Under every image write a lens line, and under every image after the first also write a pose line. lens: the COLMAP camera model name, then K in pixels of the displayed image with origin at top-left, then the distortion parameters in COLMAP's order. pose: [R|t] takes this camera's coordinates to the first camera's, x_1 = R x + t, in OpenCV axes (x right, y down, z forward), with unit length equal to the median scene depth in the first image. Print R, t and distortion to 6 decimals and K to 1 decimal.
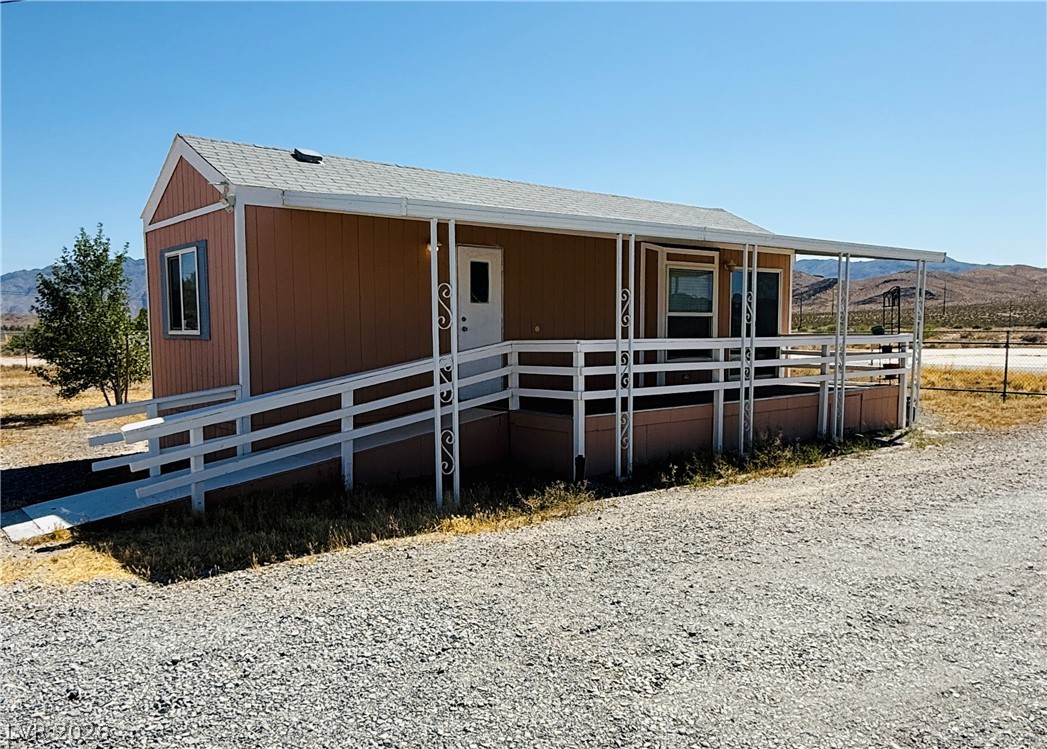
lens RADIAL K [[800.3, 0, 520.7], [0, 800.3, 382.1], [0, 0, 1]] dist [0.005704, 0.000288]
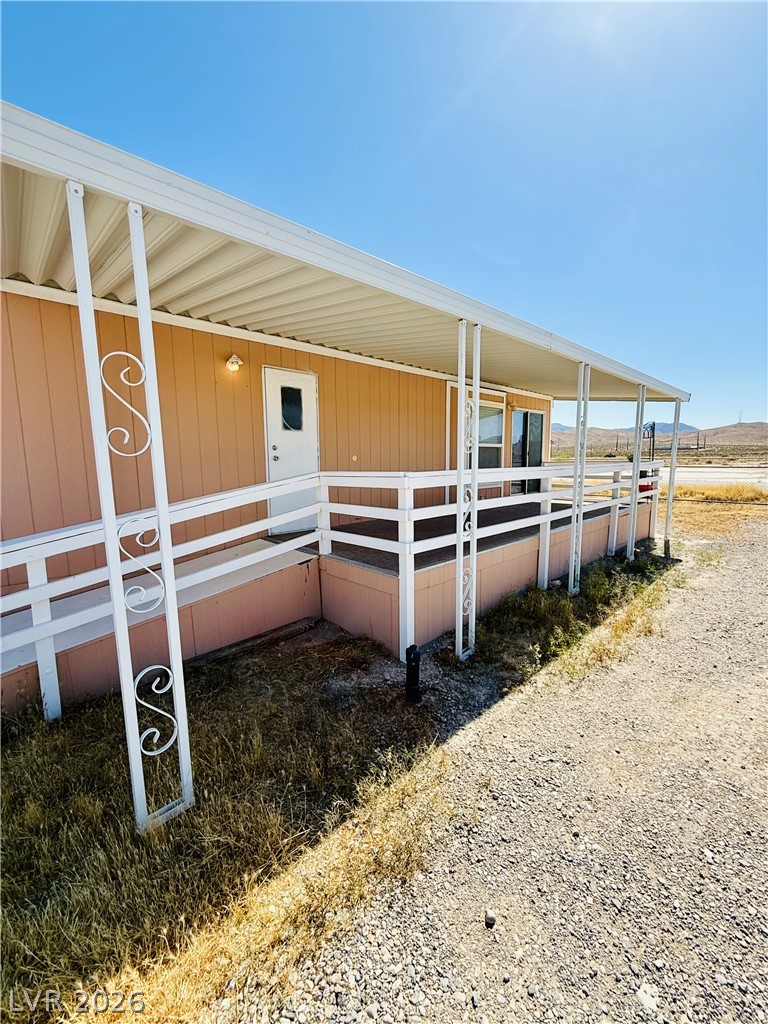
lens RADIAL K [[410.0, 0, 388.8], [0, 410.0, 513.5], [0, 0, 1]] dist [0.001452, -0.000033]
pose [[0.996464, -0.016346, 0.082420, 0.021961], [0.010971, 0.997809, 0.065248, -0.033625], [-0.083306, -0.064113, 0.994459, 0.536123]]
